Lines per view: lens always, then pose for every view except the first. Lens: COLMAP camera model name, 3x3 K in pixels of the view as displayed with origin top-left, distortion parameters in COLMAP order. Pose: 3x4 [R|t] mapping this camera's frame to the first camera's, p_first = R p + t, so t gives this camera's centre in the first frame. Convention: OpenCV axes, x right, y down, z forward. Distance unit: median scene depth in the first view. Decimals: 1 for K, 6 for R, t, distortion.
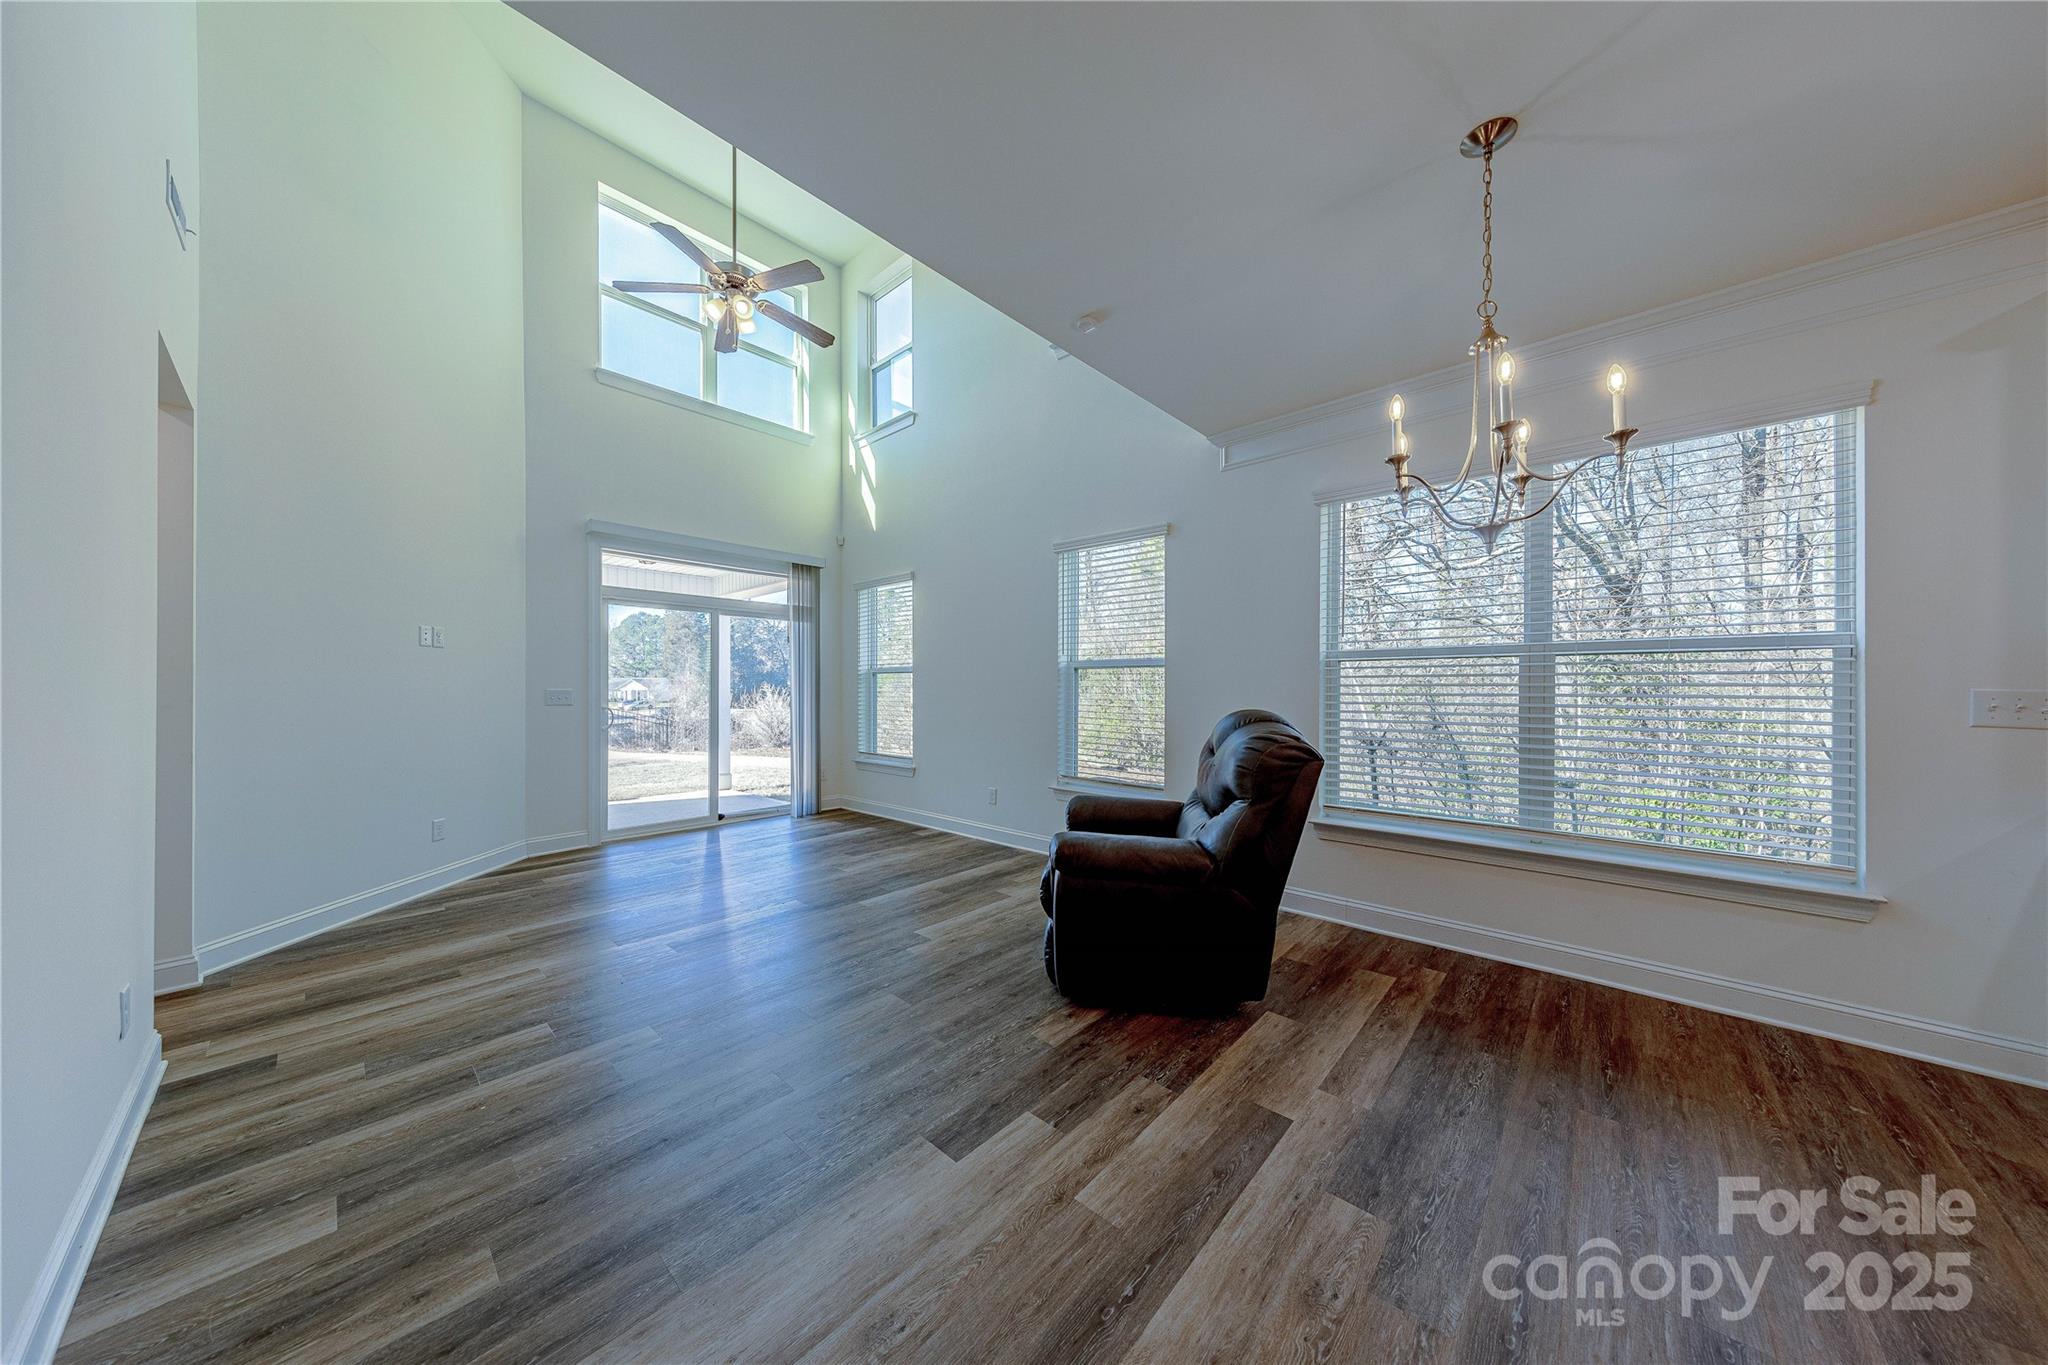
lens RADIAL K [[649.2, 0, 1000.2], [0, 649.2, 679.7], [0, 0, 1]] dist [0.006444, -0.000344]
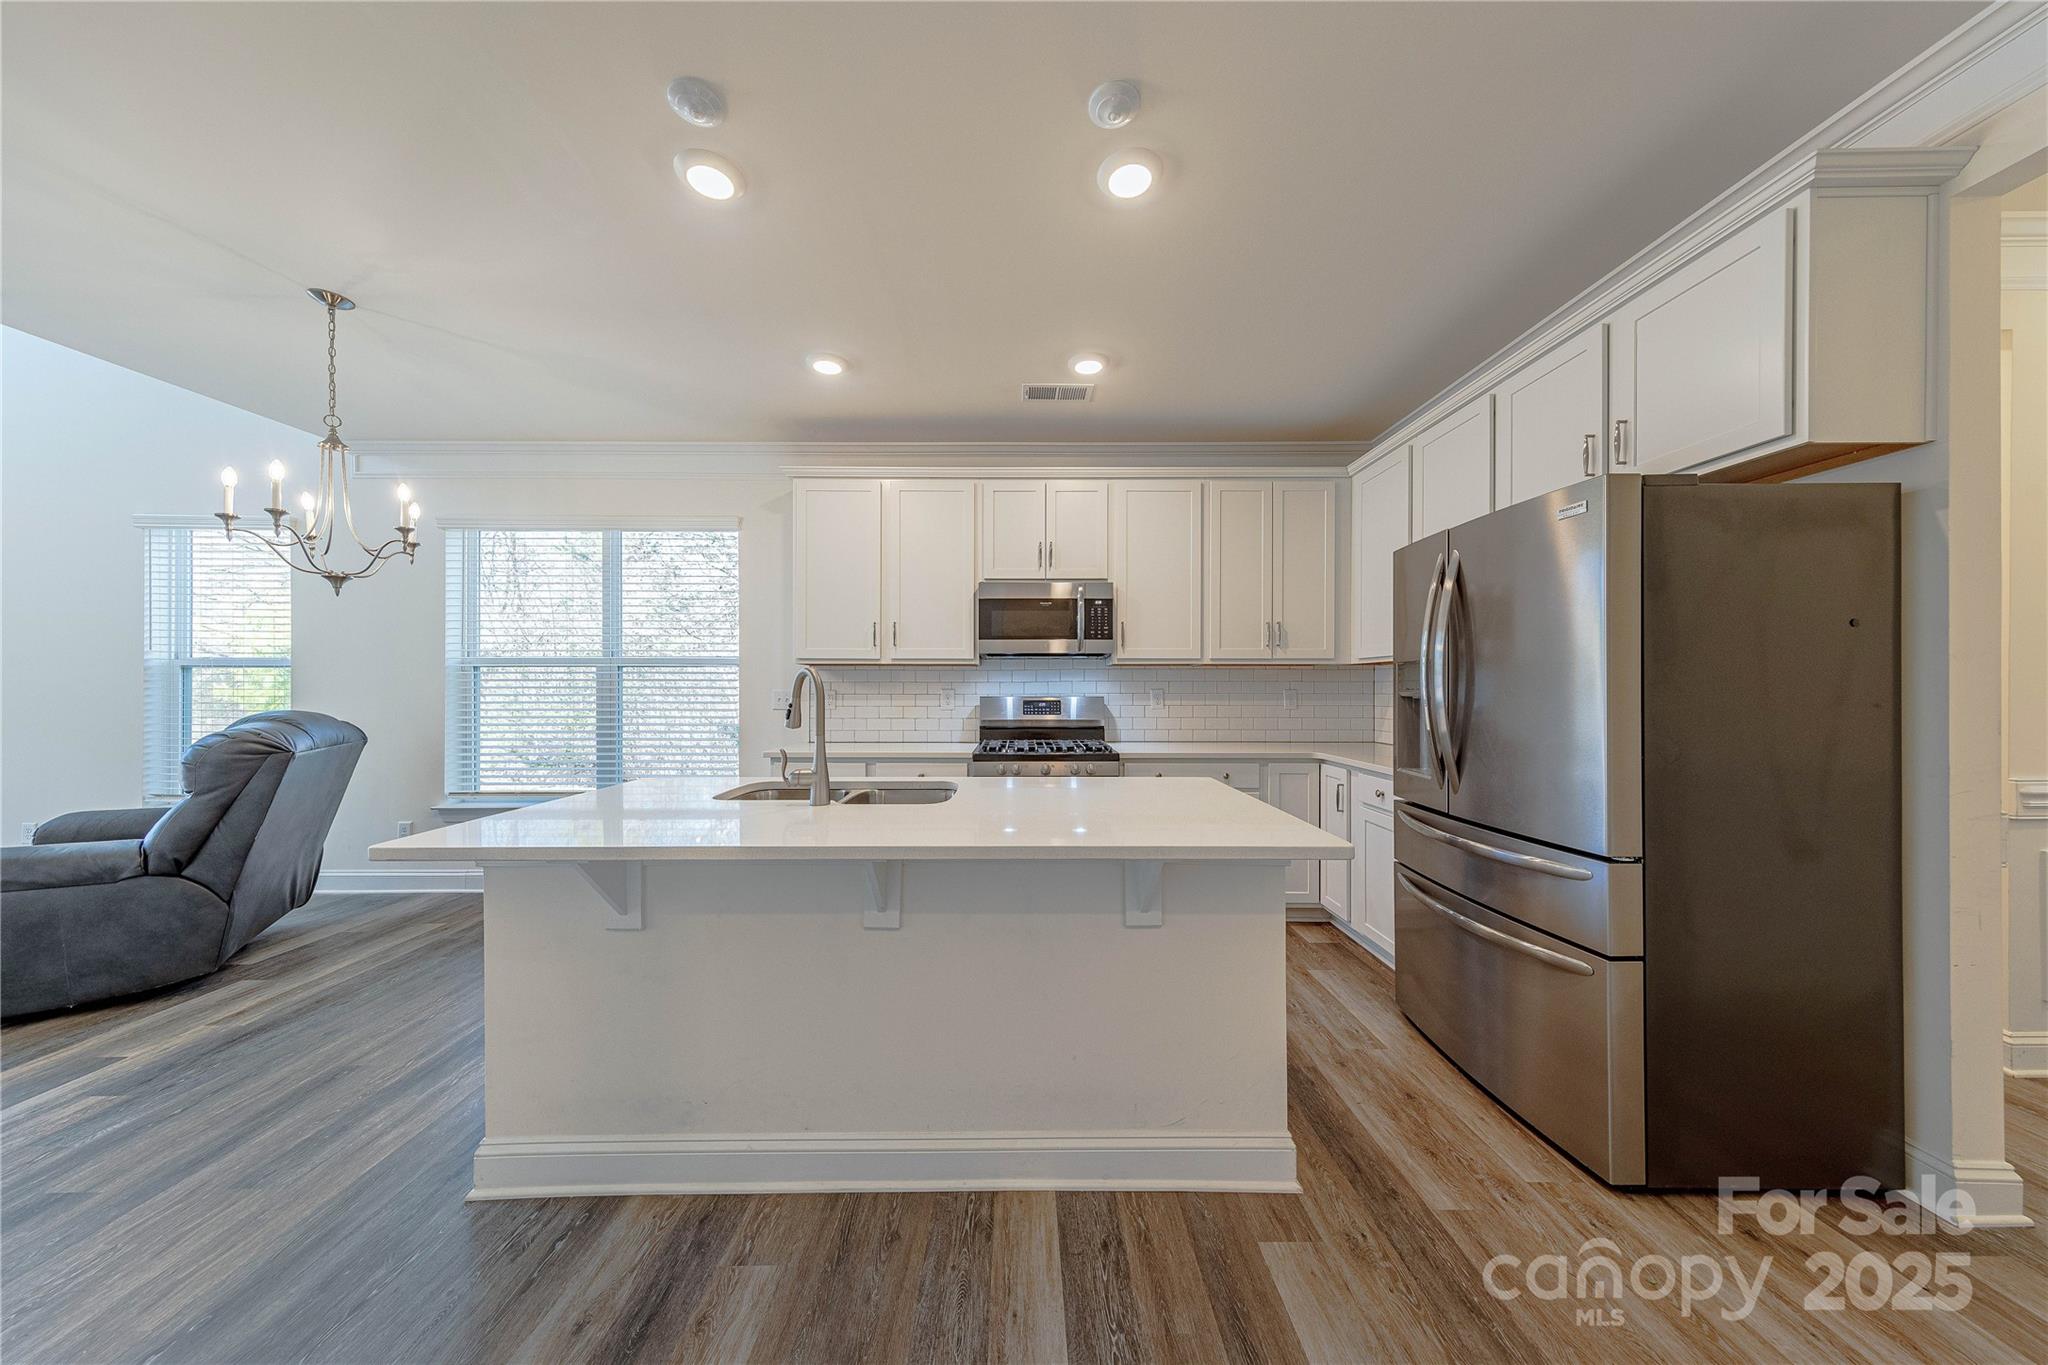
lens RADIAL K [[649.2, 0, 1010.7], [0, 649.2, 682.8], [0, 0, 1]] dist [0.006444, -0.000344]
pose [[0.722076, 0.005249, 0.691794, 0.601929], [-0.006728, 0.999977, -0.000566, -0.007613], [-0.691781, -0.004246, 0.722095, -0.739199]]
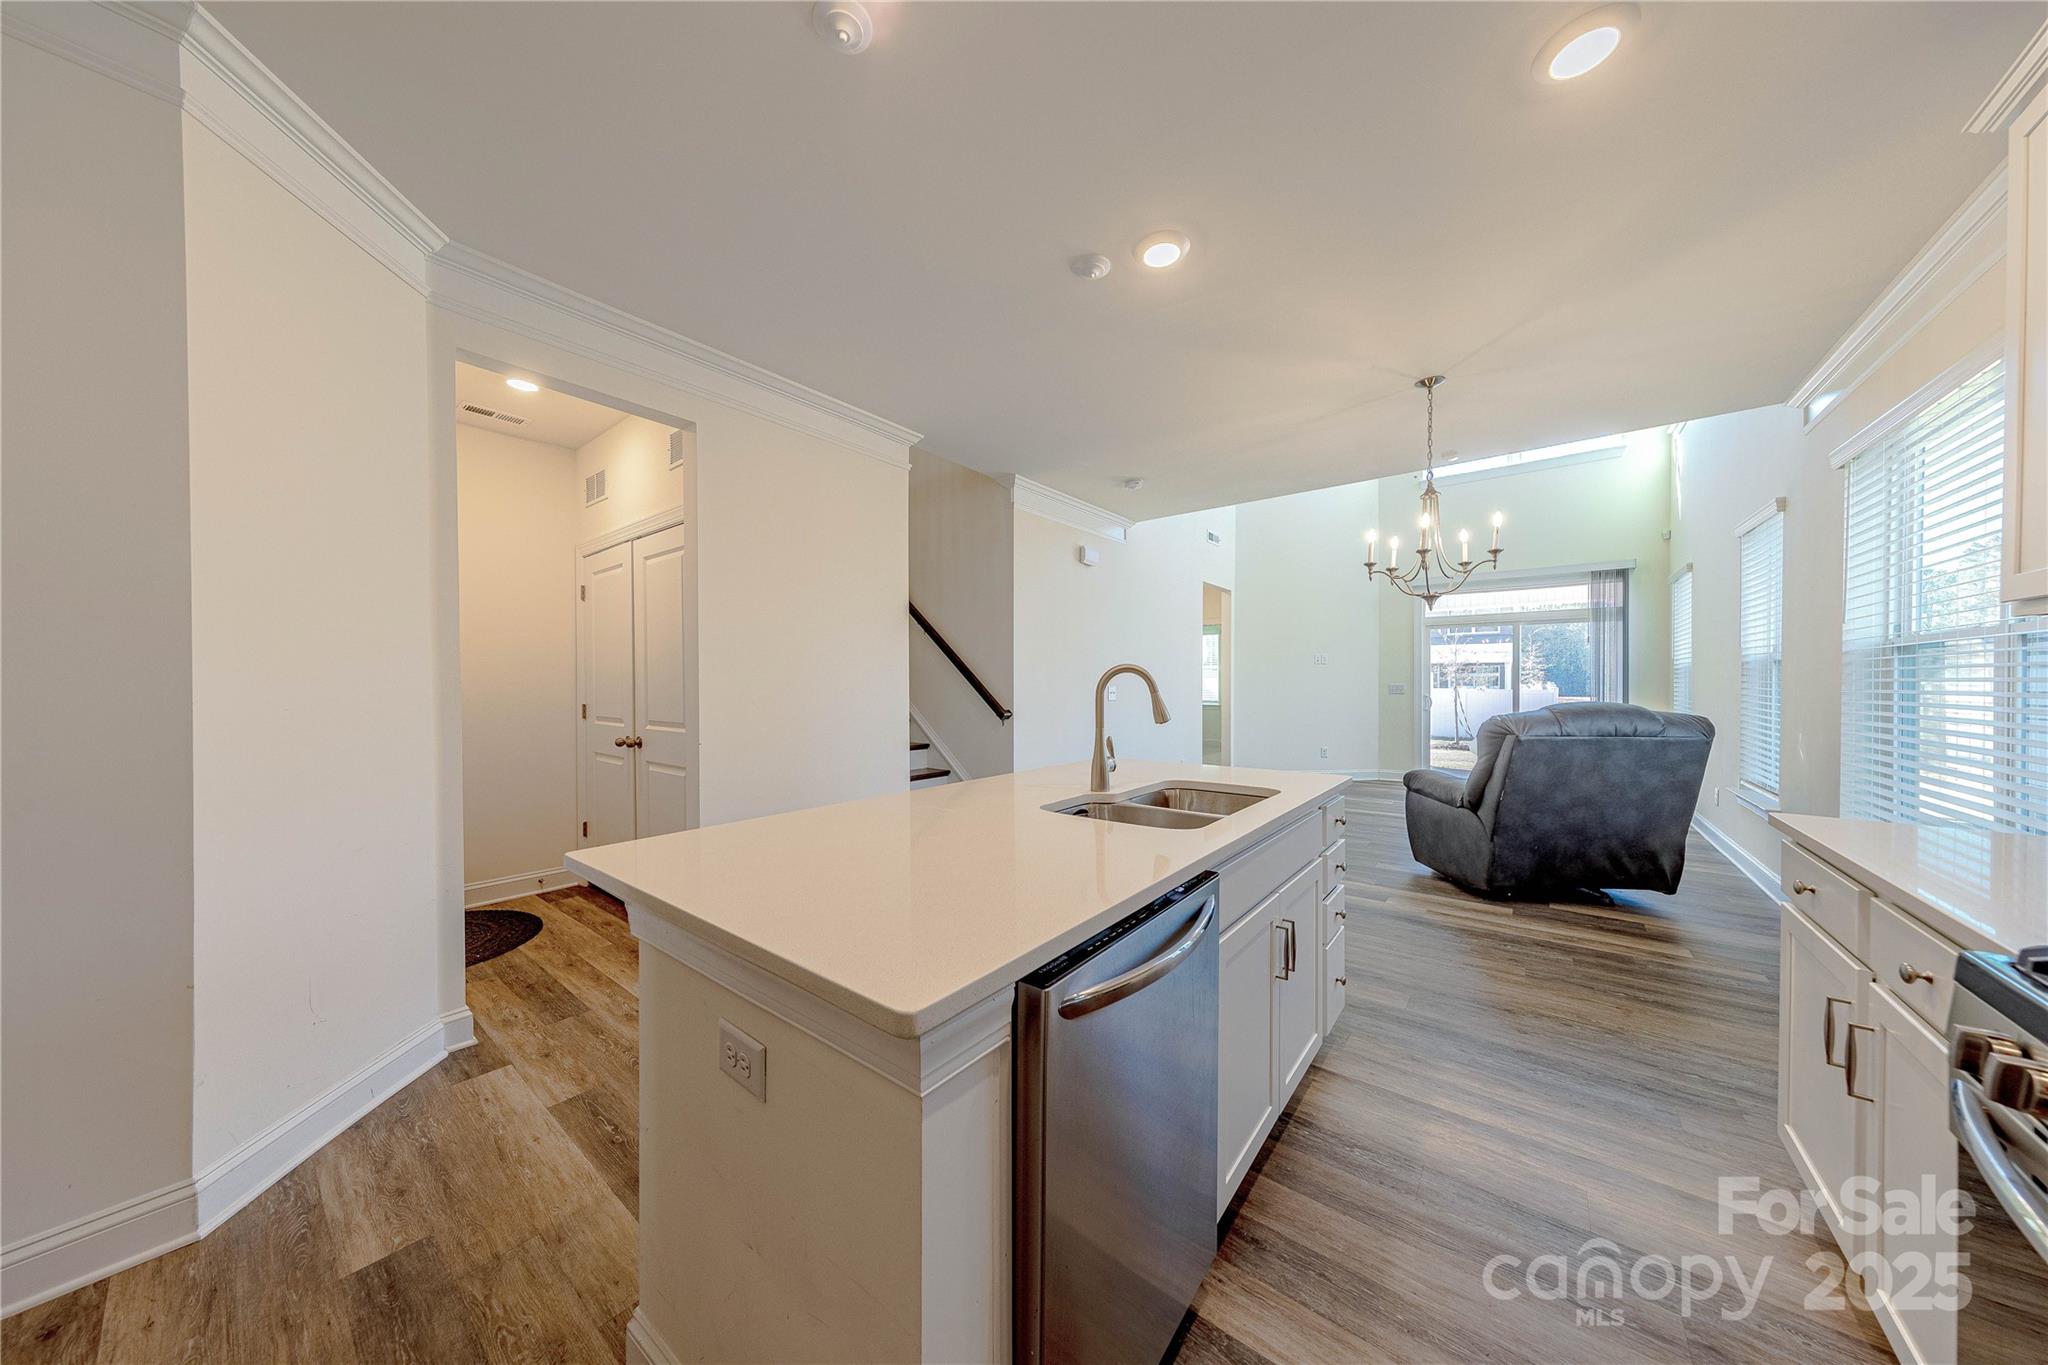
lens RADIAL K [[649.2, 0, 1029.9], [0, 649.2, 708.7], [0, 0, 1]] dist [0.006444, -0.000344]
pose [[0.102511, 0.040265, -0.993917, 1.777728], [0.015993, 0.998985, 0.042120, -0.012289], [0.994603, -0.020213, 0.101763, -0.207809]]
